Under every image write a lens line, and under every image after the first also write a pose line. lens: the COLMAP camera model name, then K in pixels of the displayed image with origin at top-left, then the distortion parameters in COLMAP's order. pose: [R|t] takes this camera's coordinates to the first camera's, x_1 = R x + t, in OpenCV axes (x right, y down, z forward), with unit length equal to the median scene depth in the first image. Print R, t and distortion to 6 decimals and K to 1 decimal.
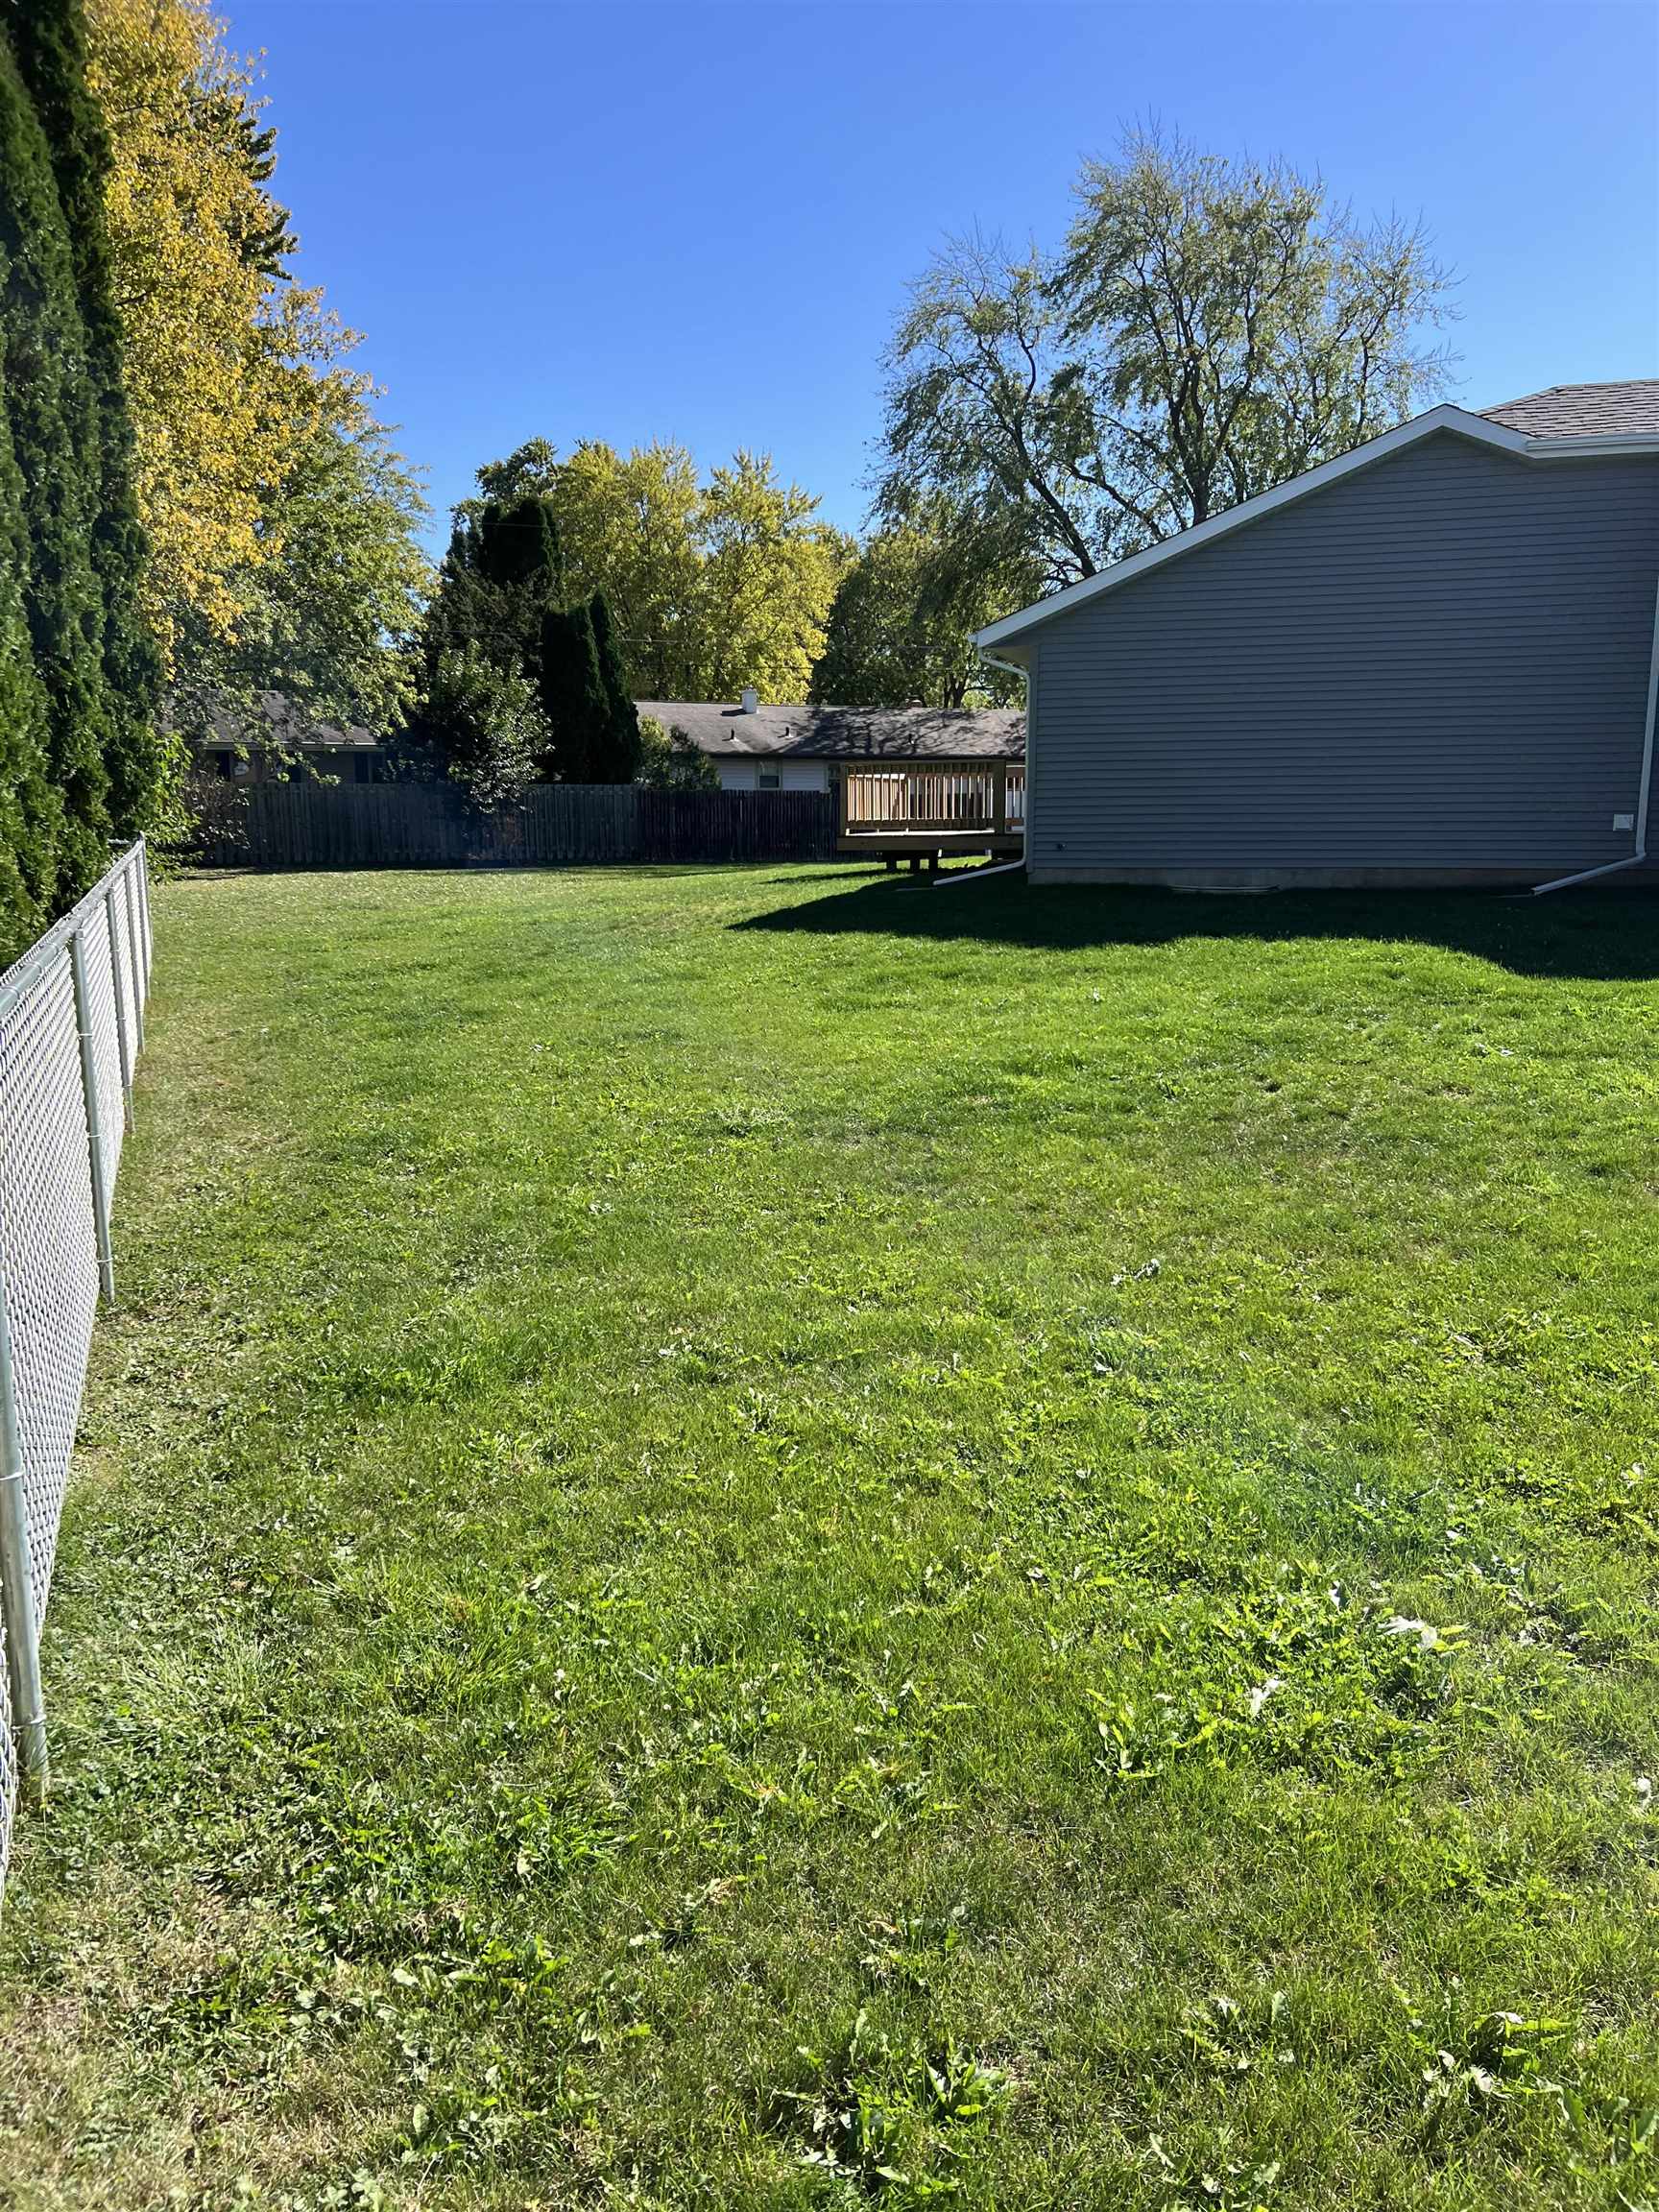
lens RADIAL K [[1660.0, 0, 830.8], [0, 1660.0, 1112.0], [0, 0, 1]] dist [0.057388, -0.057873]
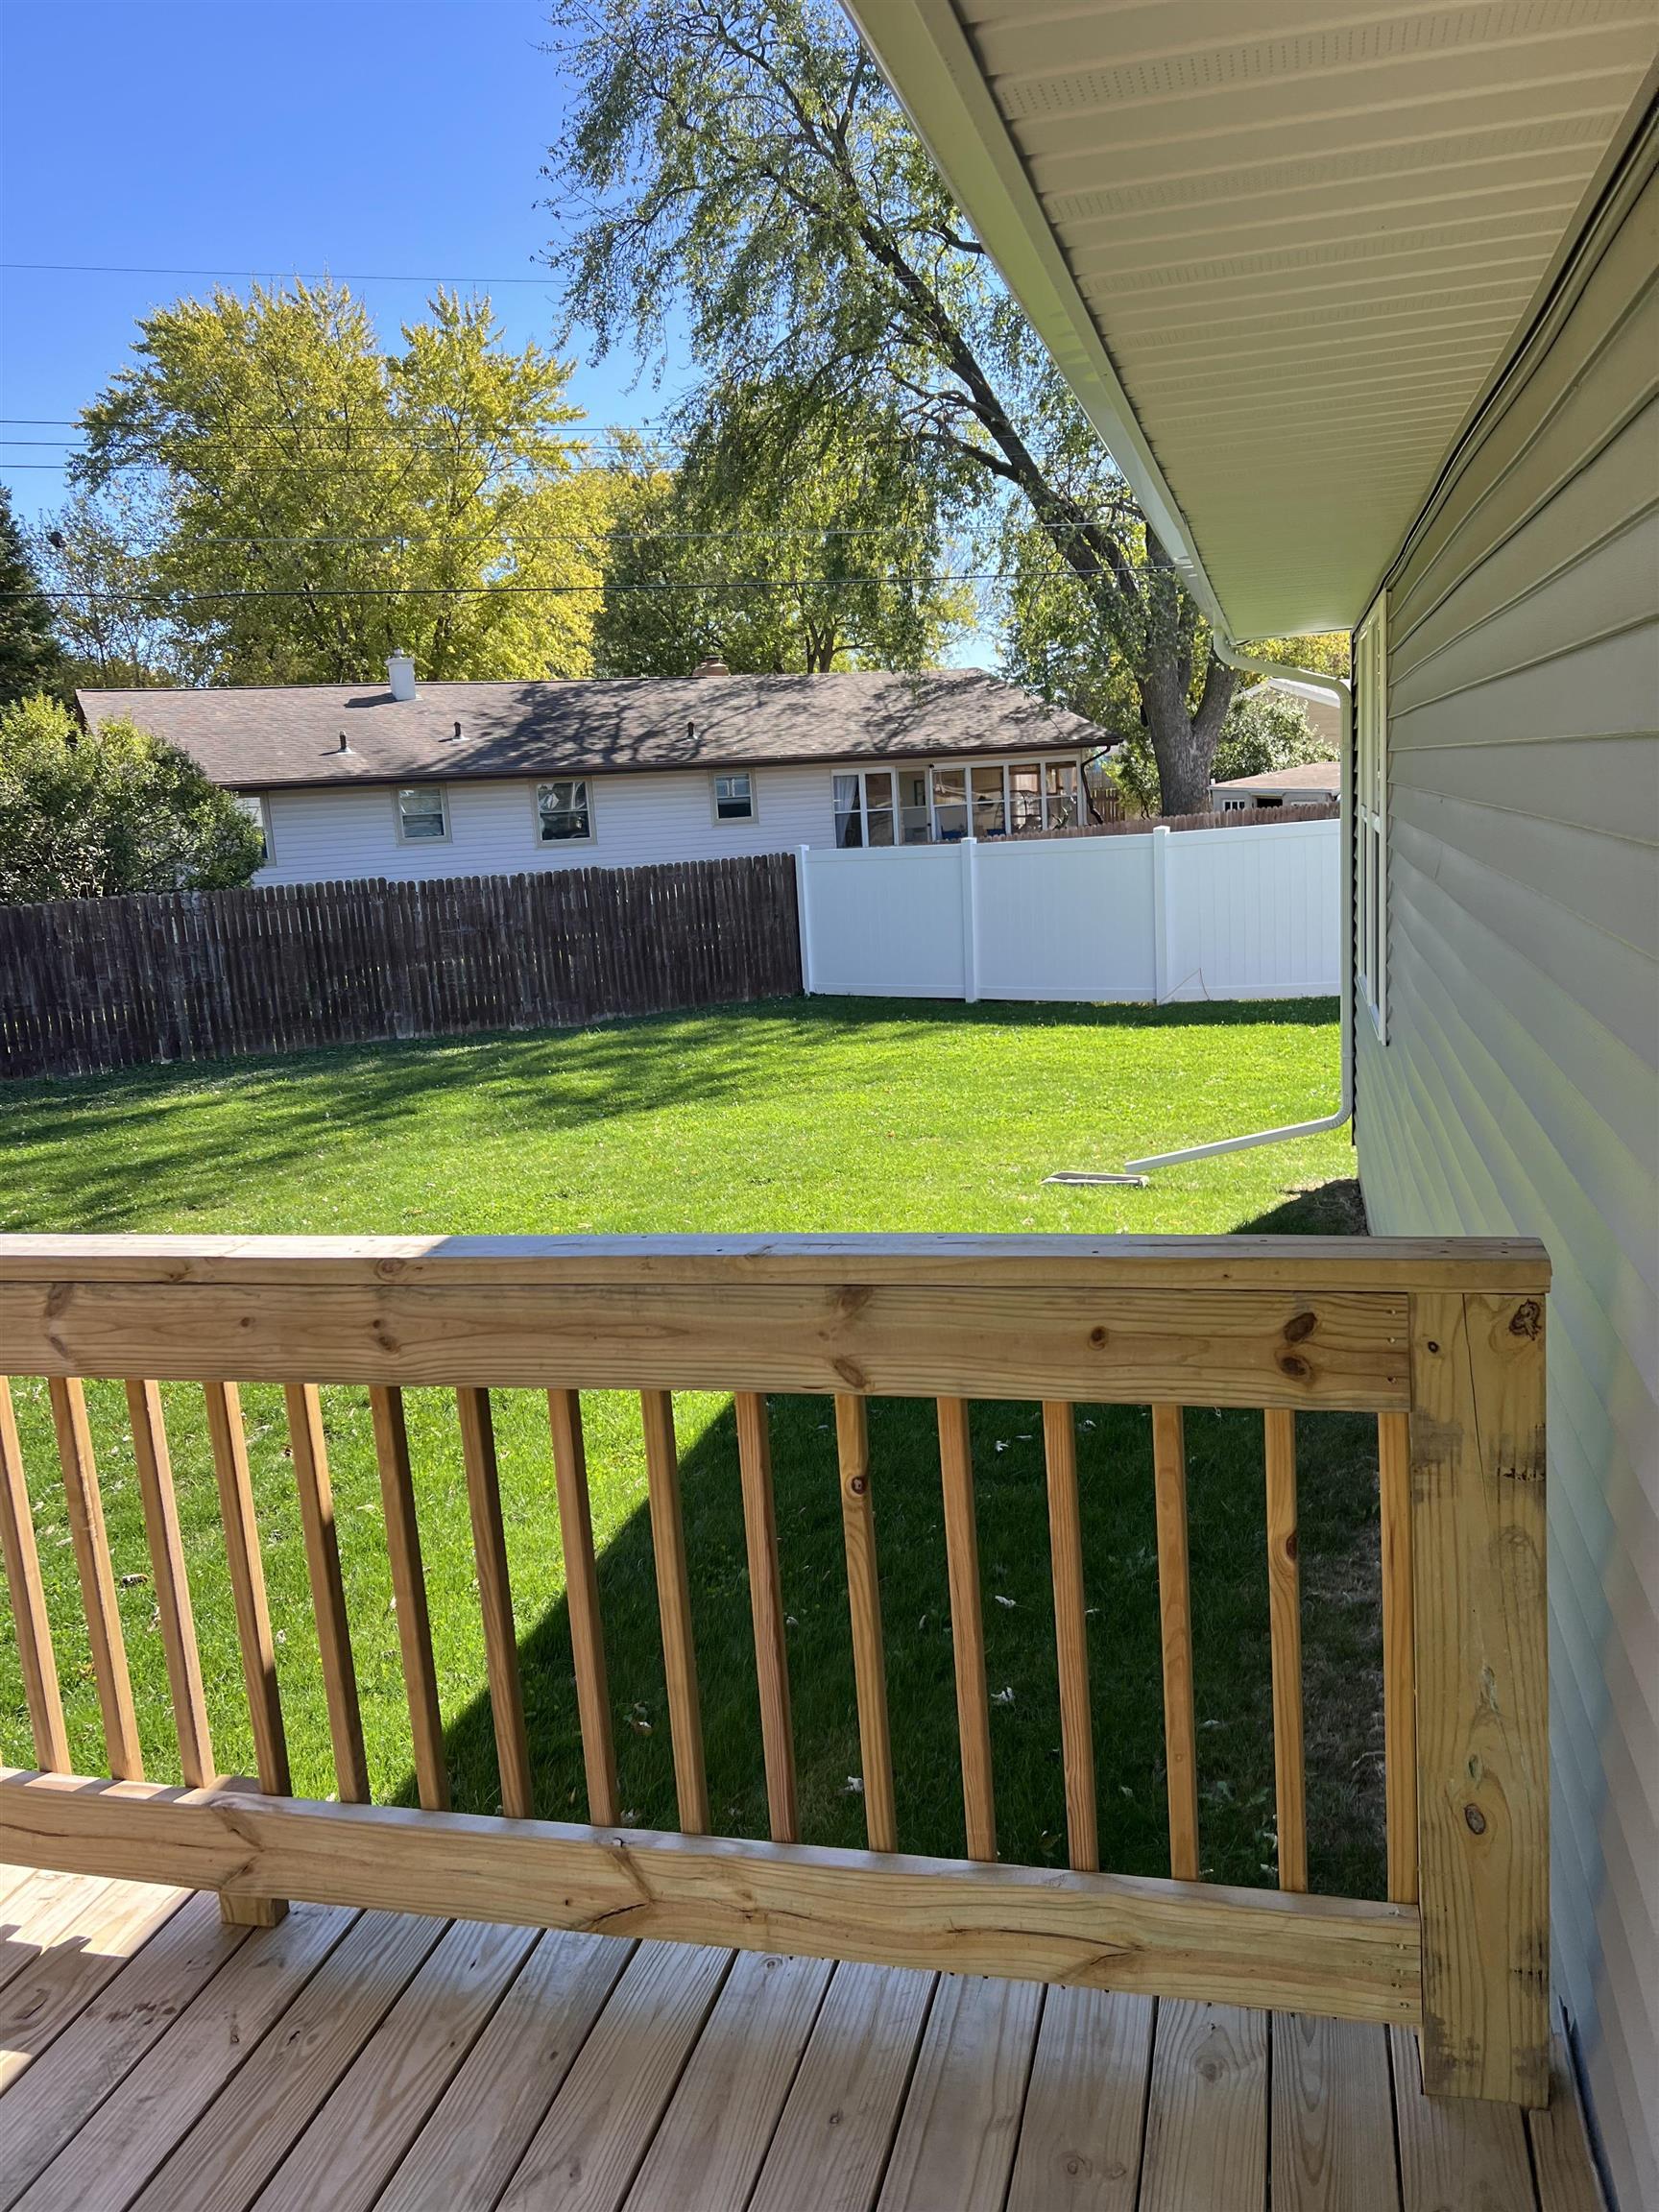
lens RADIAL K [[1660.0, 0, 829.3], [0, 1660.0, 1093.7], [0, 0, 1]] dist [0.057388, -0.057873]
pose [[0.997242, -0.064782, 0.036217, 0.063145], [0.064638, 0.997896, 0.005124, -0.097076], [-0.036472, -0.002769, 0.999331, 0.415748]]
